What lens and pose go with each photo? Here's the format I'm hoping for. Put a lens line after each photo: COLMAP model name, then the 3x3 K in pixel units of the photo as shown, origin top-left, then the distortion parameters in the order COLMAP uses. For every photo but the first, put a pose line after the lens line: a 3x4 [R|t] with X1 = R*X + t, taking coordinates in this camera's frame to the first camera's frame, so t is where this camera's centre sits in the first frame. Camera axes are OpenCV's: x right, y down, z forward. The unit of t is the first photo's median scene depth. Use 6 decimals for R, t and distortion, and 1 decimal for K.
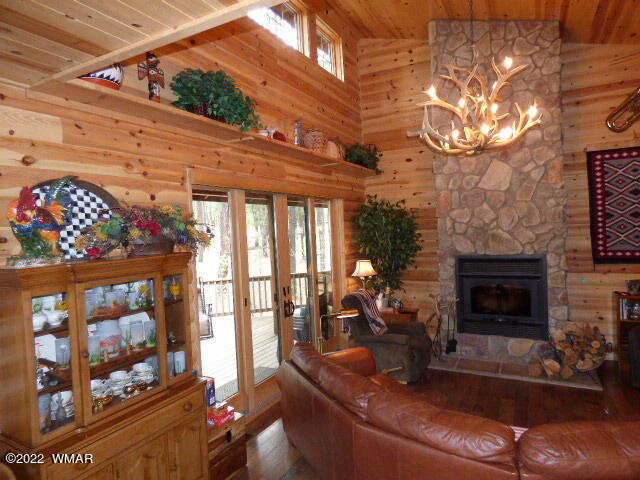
lens RADIAL K [[392.1, 0, 319.0], [0, 392.1, 237.6], [0, 0, 1]] dist [-0.013446, -0.000937]
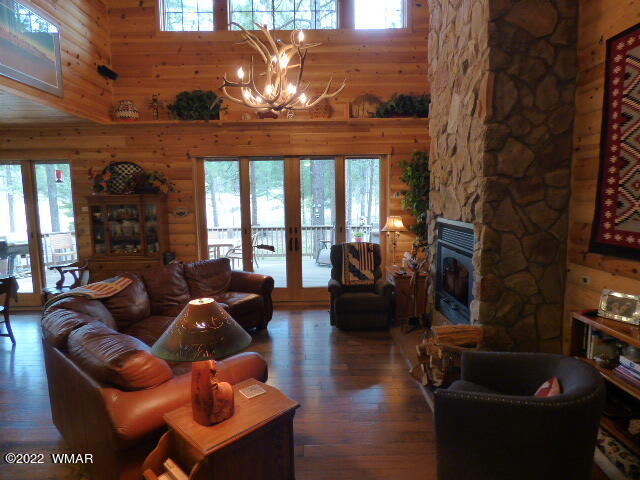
lens RADIAL K [[392.1, 0, 321.8], [0, 392.1, 237.6], [0, 0, 1]] dist [-0.013446, -0.000937]
pose [[0.487574, 0.129336, -0.863449, 1.033477], [-0.026003, 0.990679, 0.133711, -0.017719], [0.872694, -0.042741, 0.486393, 0.417959]]
